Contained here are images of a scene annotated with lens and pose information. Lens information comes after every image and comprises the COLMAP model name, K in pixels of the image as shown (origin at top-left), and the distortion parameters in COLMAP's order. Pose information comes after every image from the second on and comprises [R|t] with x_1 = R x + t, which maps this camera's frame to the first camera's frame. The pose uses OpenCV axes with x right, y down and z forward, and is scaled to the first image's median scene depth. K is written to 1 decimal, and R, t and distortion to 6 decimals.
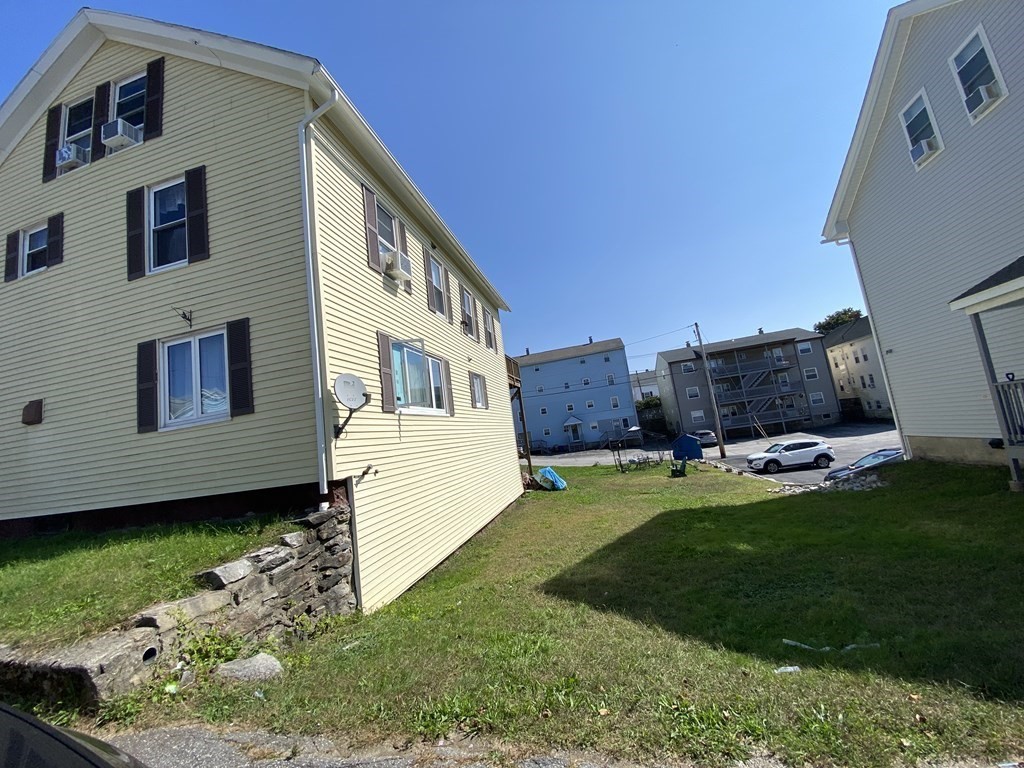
lens RADIAL K [[411.1, 0, 512.0], [0, 411.1, 384.0], [0, 0, 1]] dist [0.023995, -0.019665]
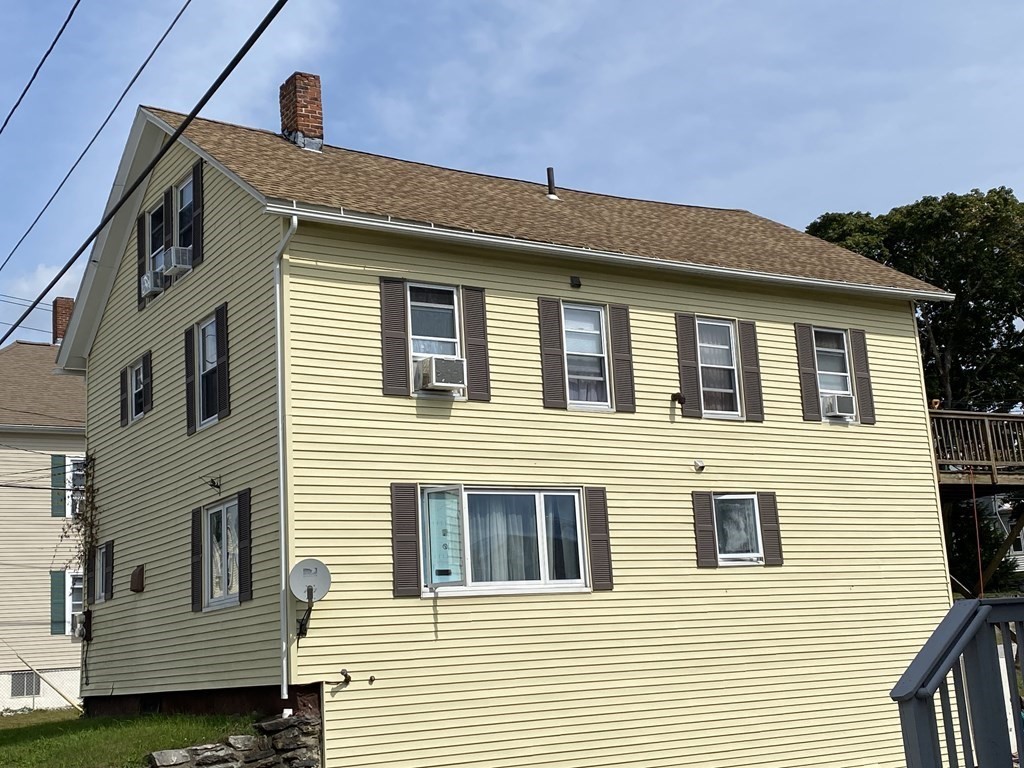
lens RADIAL K [[1357.5, 0, 512.0], [0, 1357.5, 384.0], [0, 0, 1]] dist [0.240996, -0.913249]
pose [[0.713197, -0.053266, -0.698937, 1.642621], [0.060756, 0.998054, -0.014066, -0.279228], [0.698326, -0.032433, 0.715045, -0.619318]]
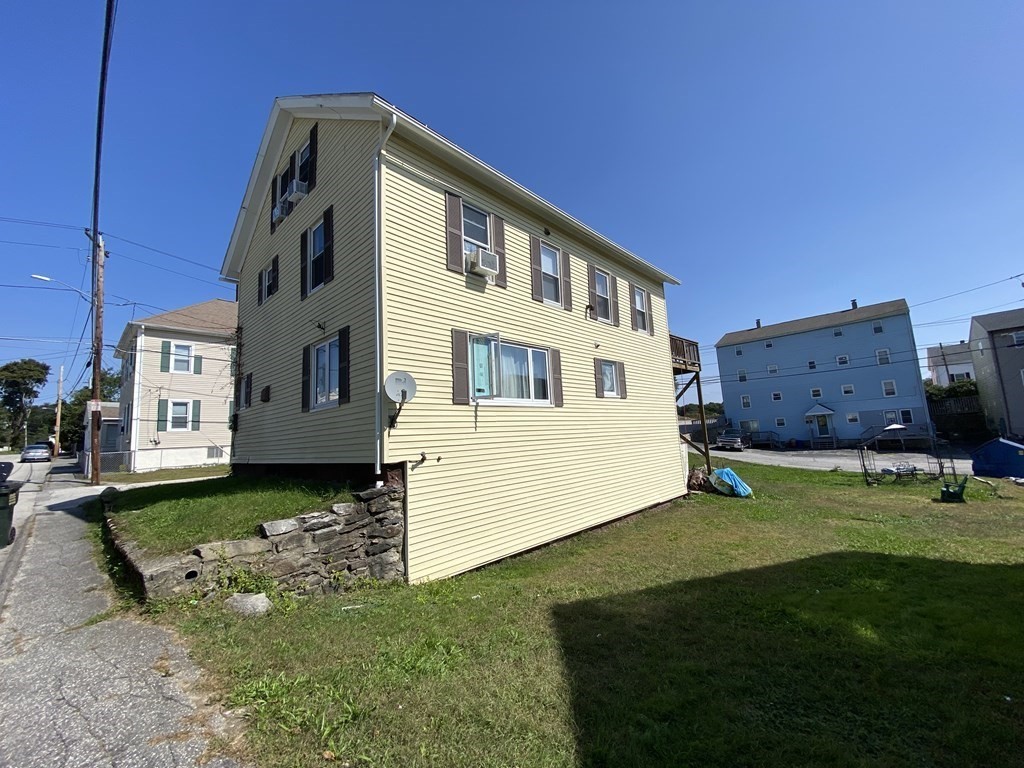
lens RADIAL K [[410.7, 0, 512.0], [0, 410.7, 384.0], [0, 0, 1]] dist [0.045211, -0.035058]
pose [[0.860523, 0.021180, -0.508971, 0.387808], [0.006383, 0.998608, 0.052348, -0.042129], [0.509372, -0.048296, 0.859190, 0.157382]]
